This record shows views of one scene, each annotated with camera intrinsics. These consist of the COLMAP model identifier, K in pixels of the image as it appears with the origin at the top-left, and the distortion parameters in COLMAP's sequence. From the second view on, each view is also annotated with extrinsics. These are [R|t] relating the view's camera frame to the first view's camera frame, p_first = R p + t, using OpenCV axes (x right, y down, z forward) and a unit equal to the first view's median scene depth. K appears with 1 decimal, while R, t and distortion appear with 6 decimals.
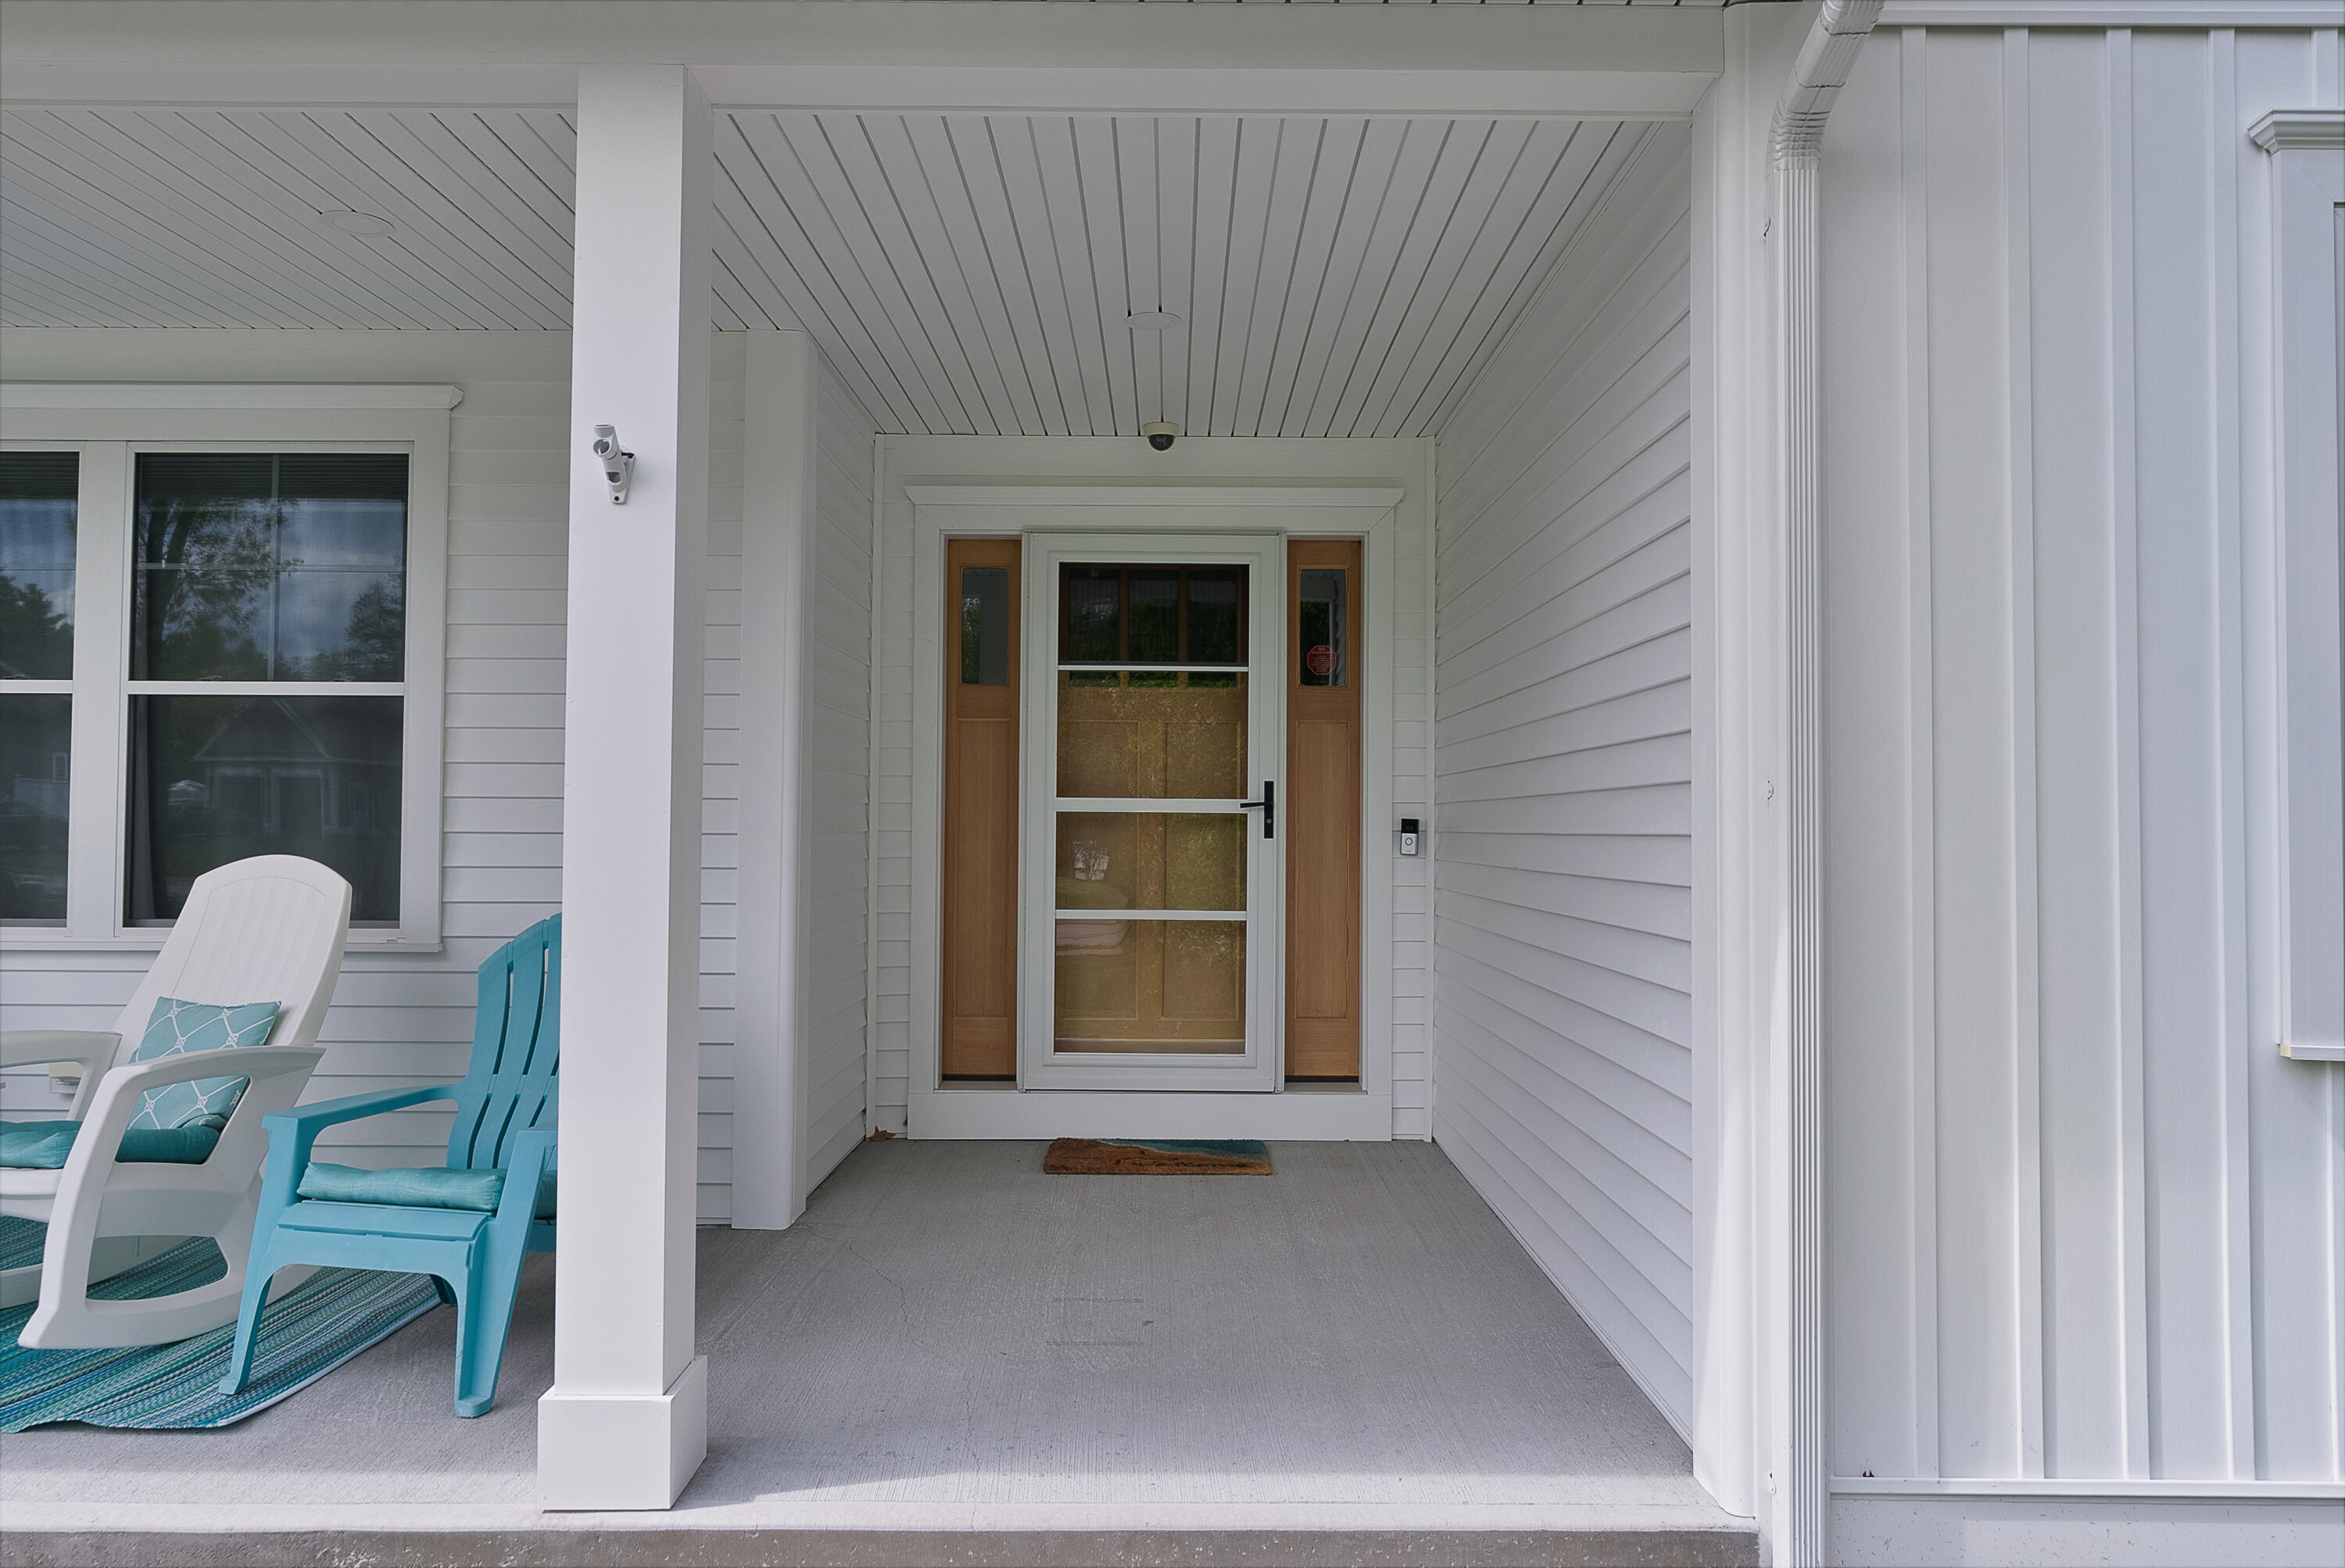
lens RADIAL K [[1595.8, 0, 1173.3], [0, 1595.8, 780.3], [0, 0, 1]] dist [-0.002874, 0.007876]
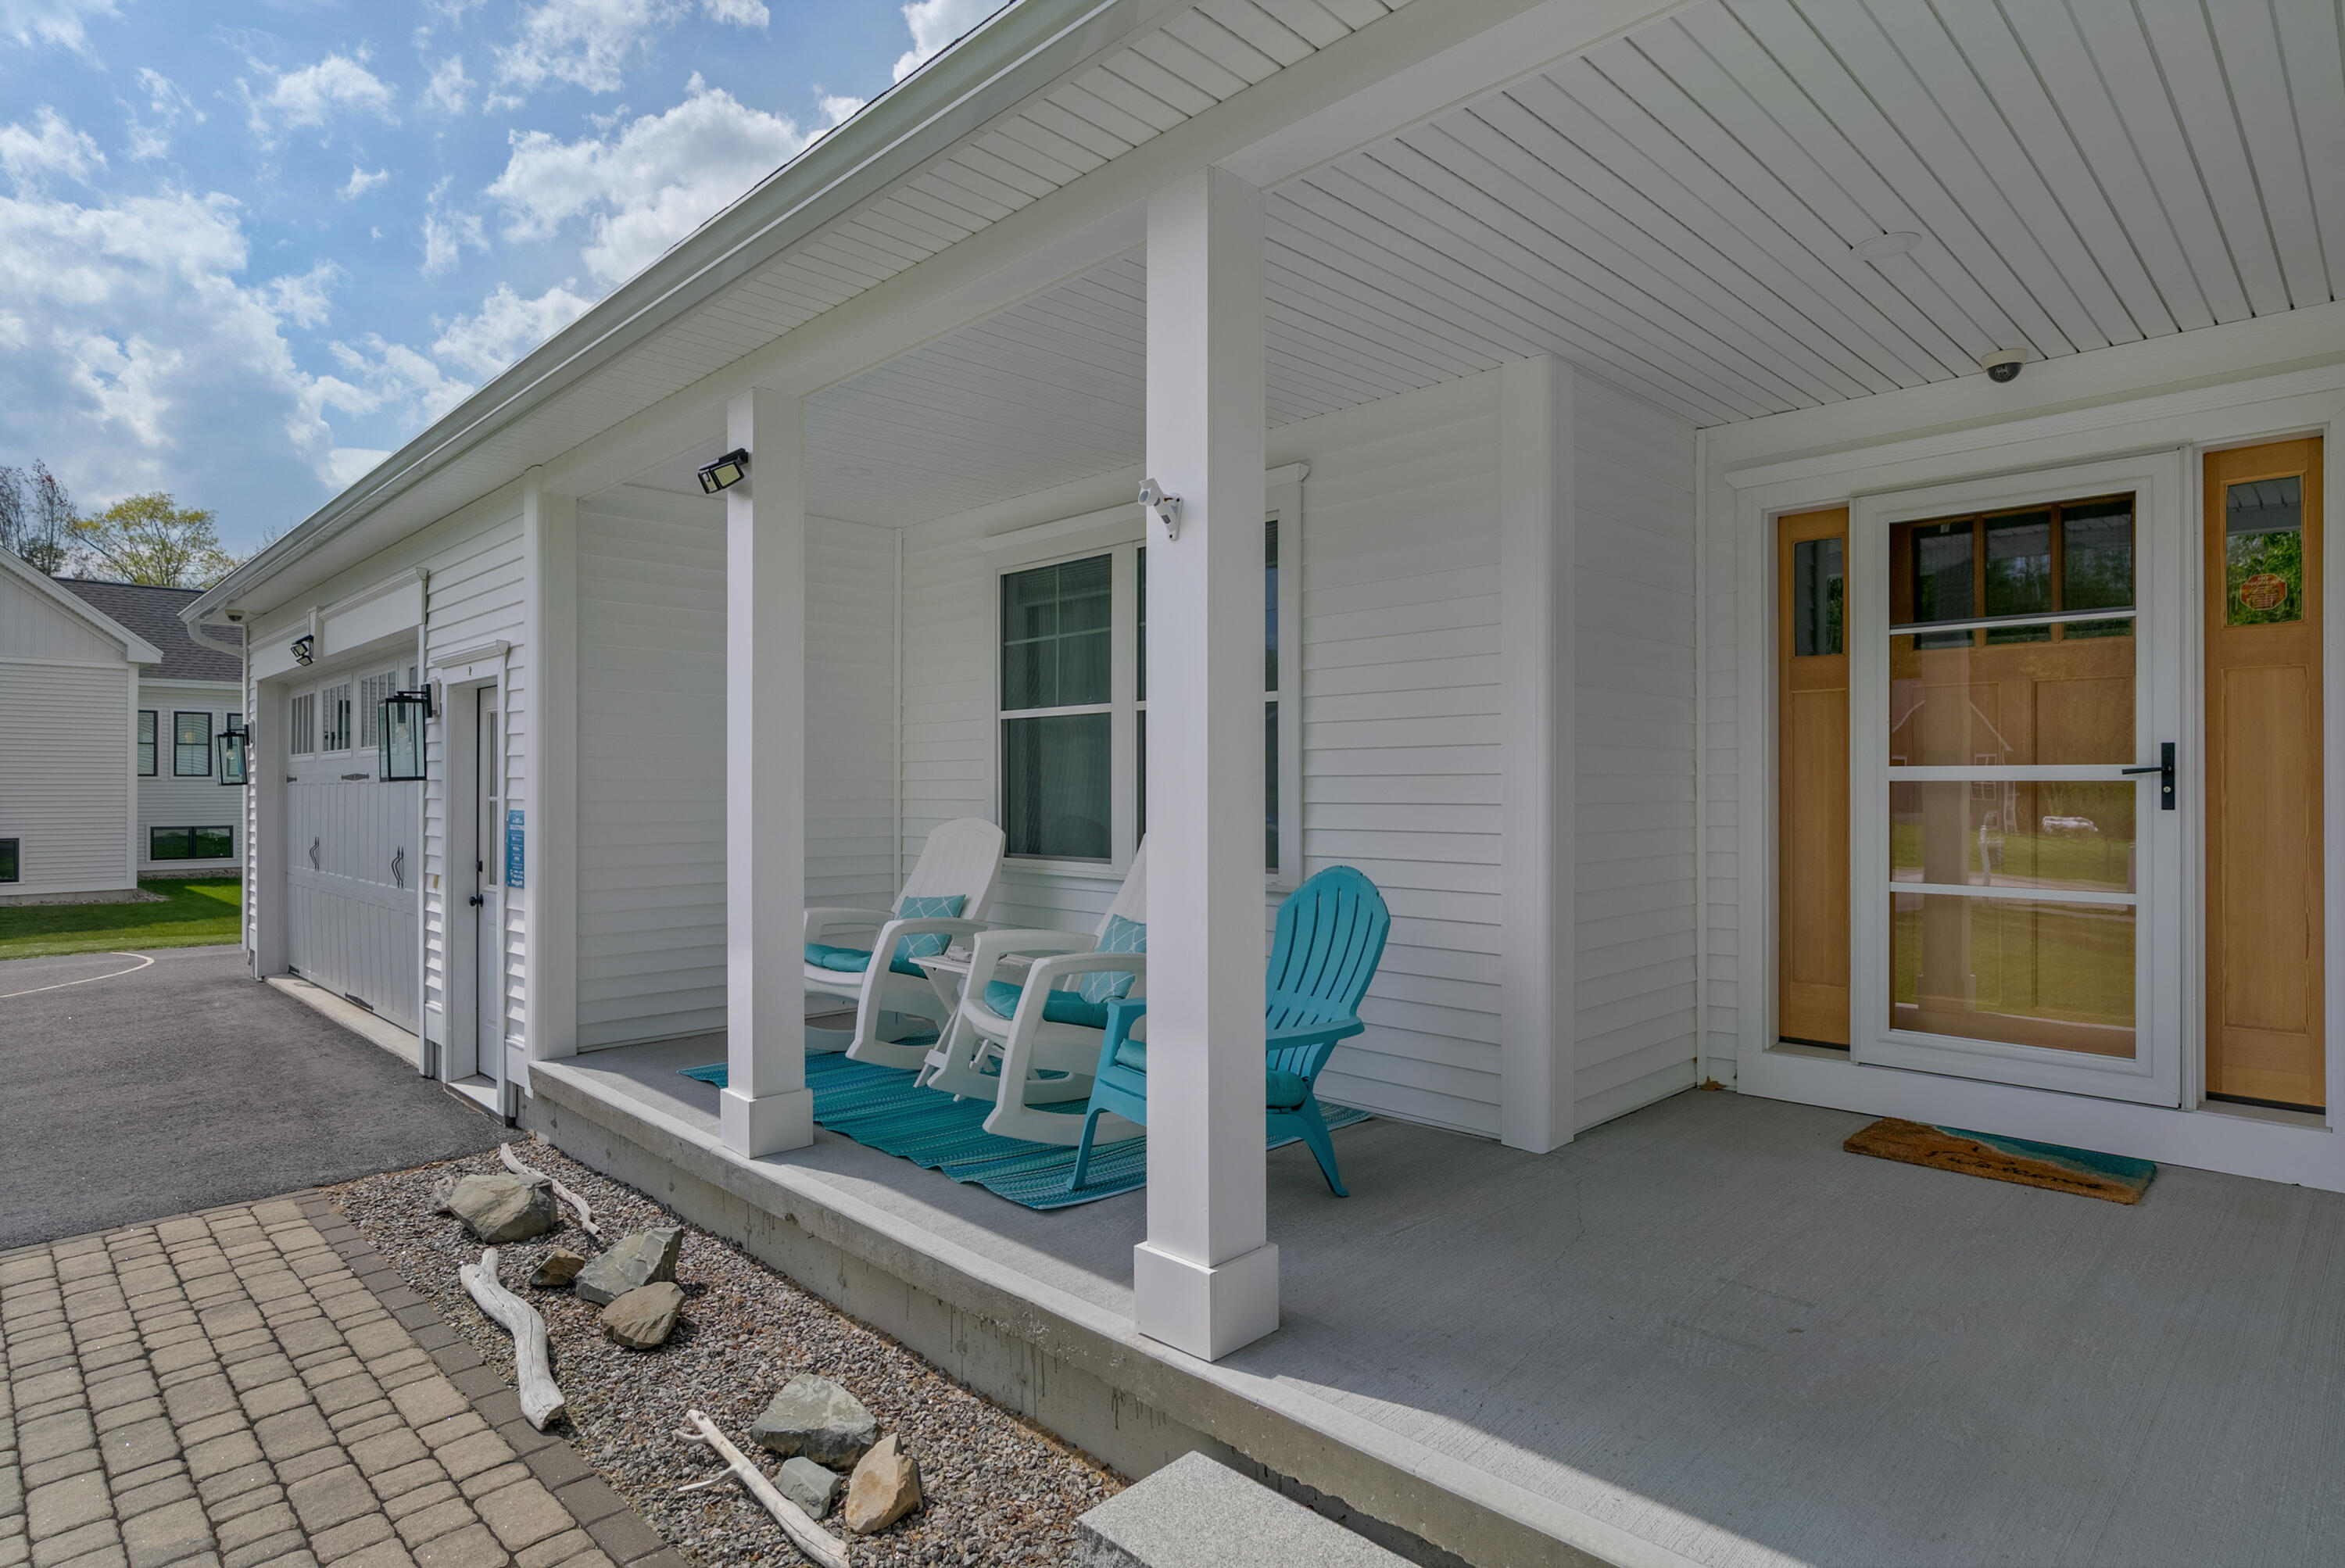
lens RADIAL K [[1260.9, 0, 1167.3], [0, 1260.9, 787.7], [0, 0, 1]] dist [-0.004973, 0.002671]
pose [[0.698630, -0.006830, -0.715450, 0.168003], [0.024733, 0.999587, 0.014608, 0.001523], [0.715055, -0.027900, 0.698511, 0.151430]]
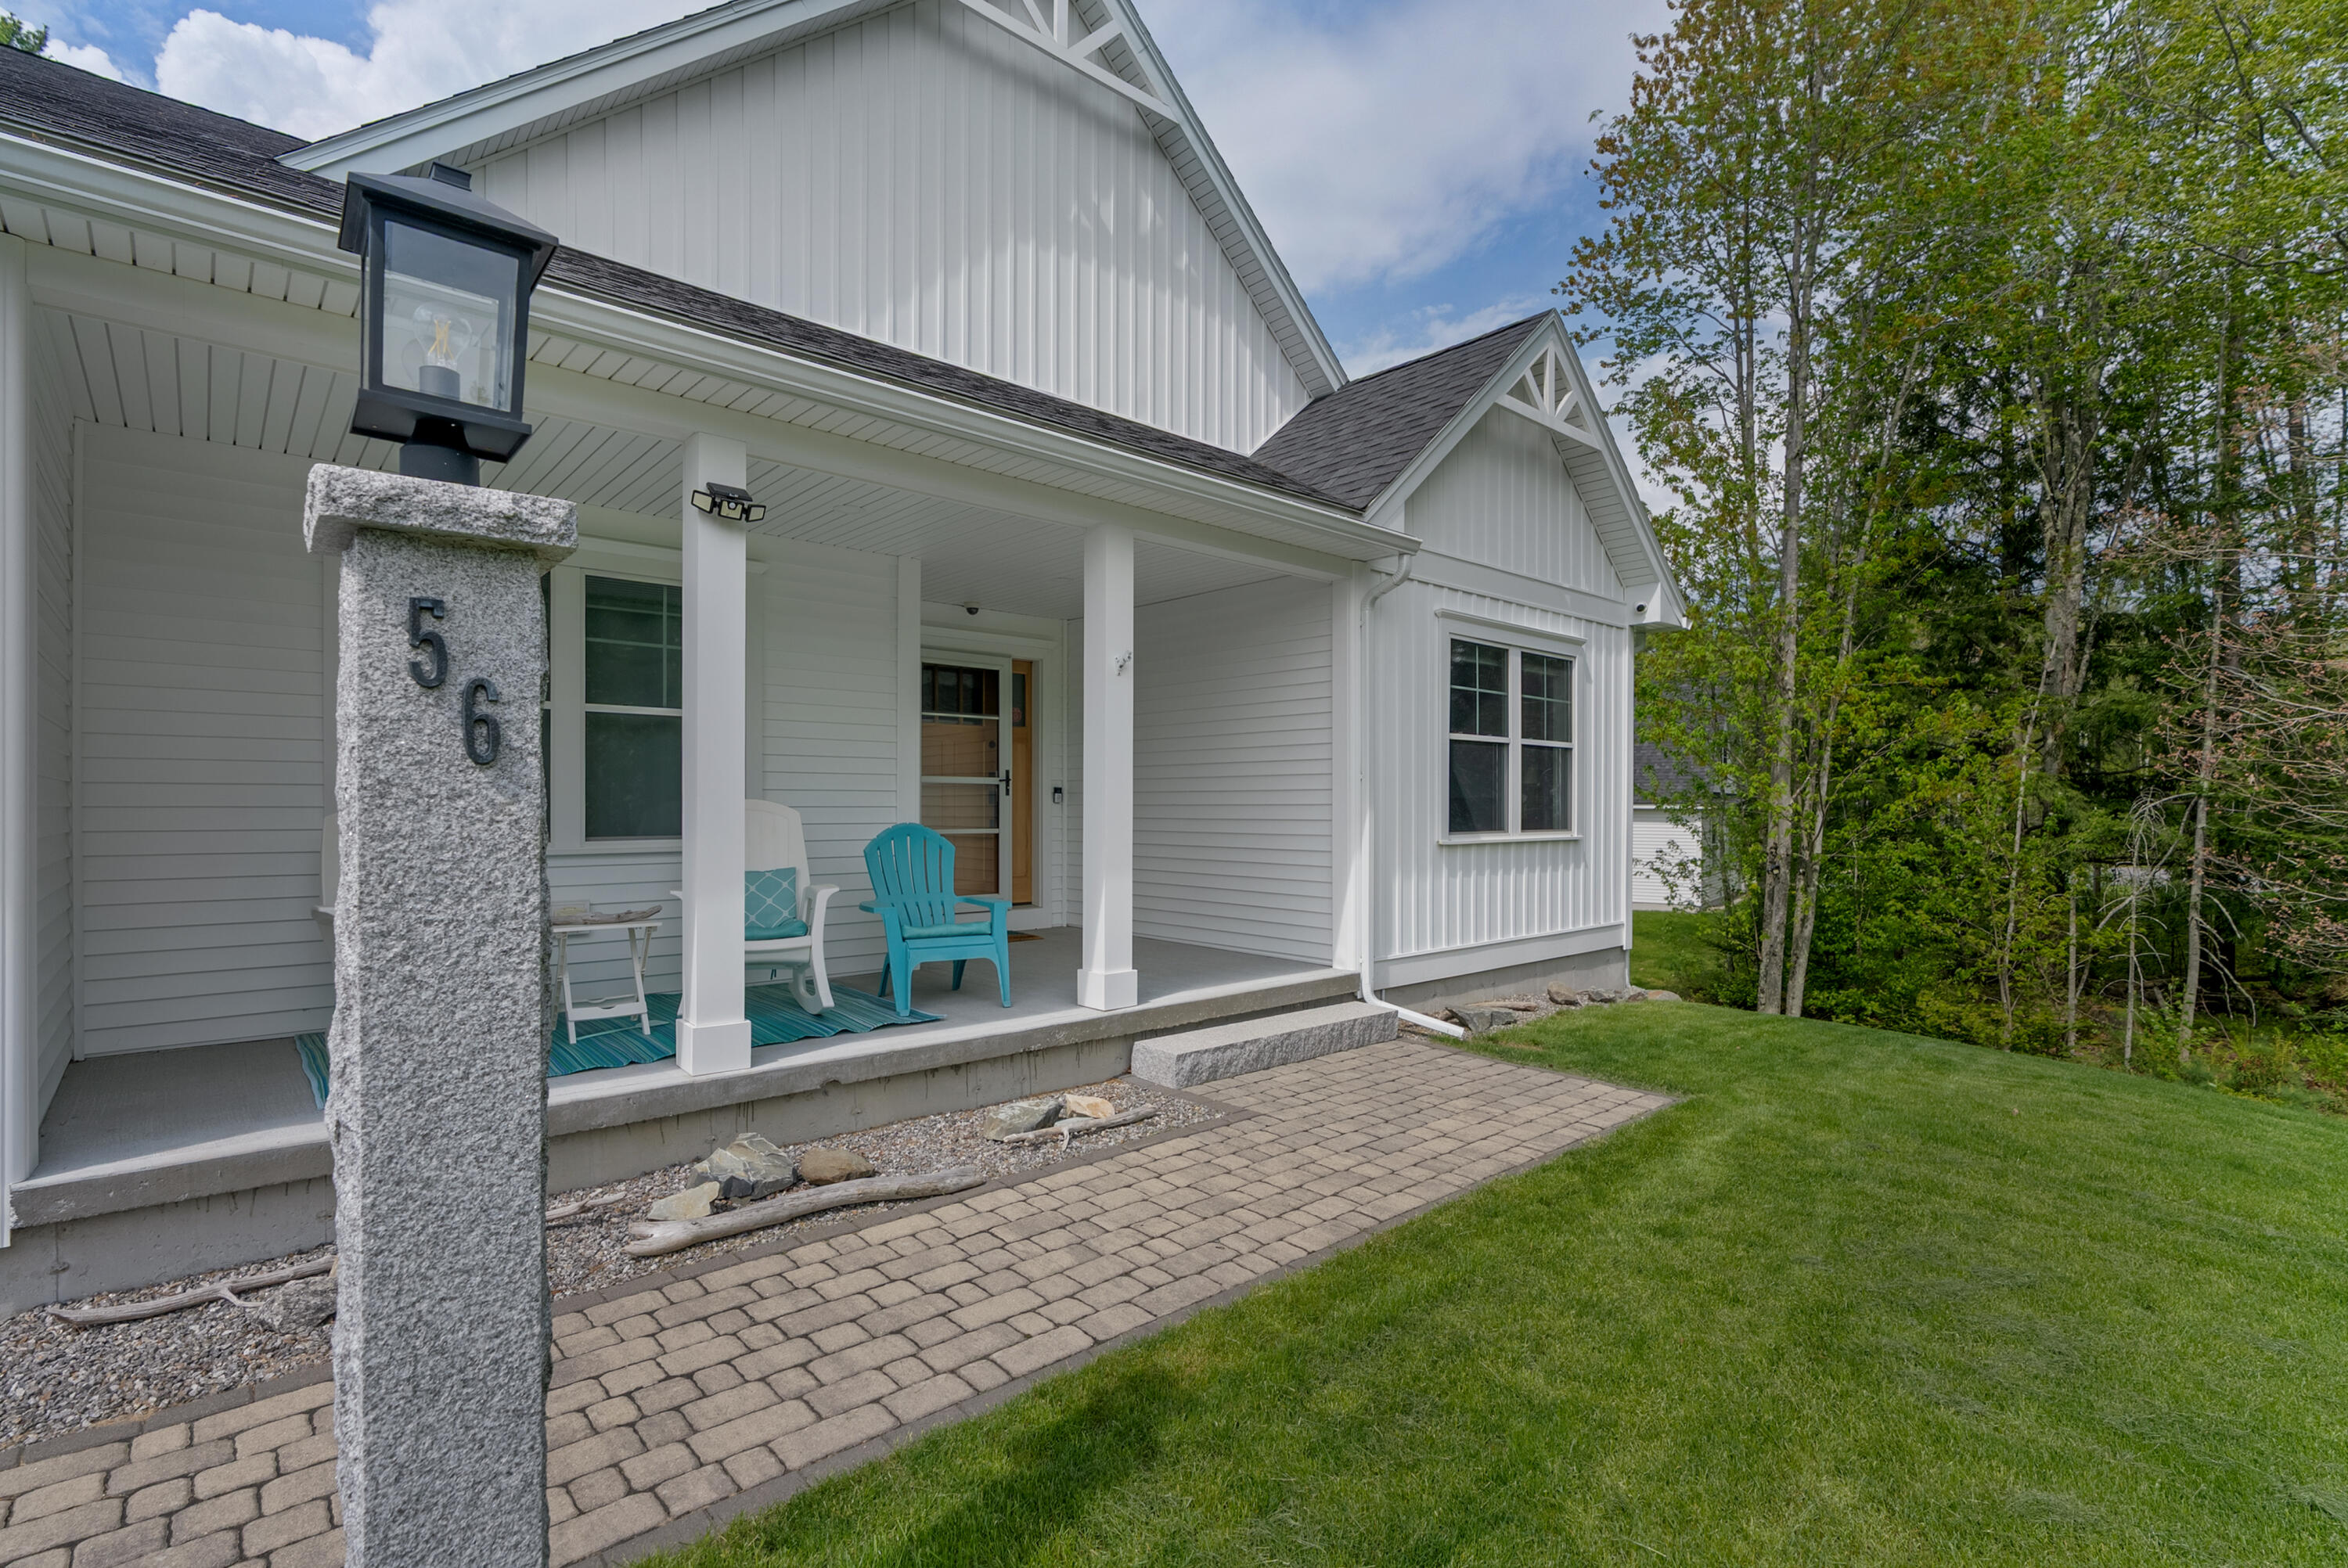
lens RADIAL K [[1082.5, 0, 1178.6], [0, 1082.5, 797.1], [0, 0, 1]] dist [0.000500, 0.000058]
pose [[0.746382, 0.003612, 0.665508, -0.763767], [-0.022847, 0.999535, 0.020199, 0.002537], [-0.665125, -0.030282, 0.746117, -0.275853]]
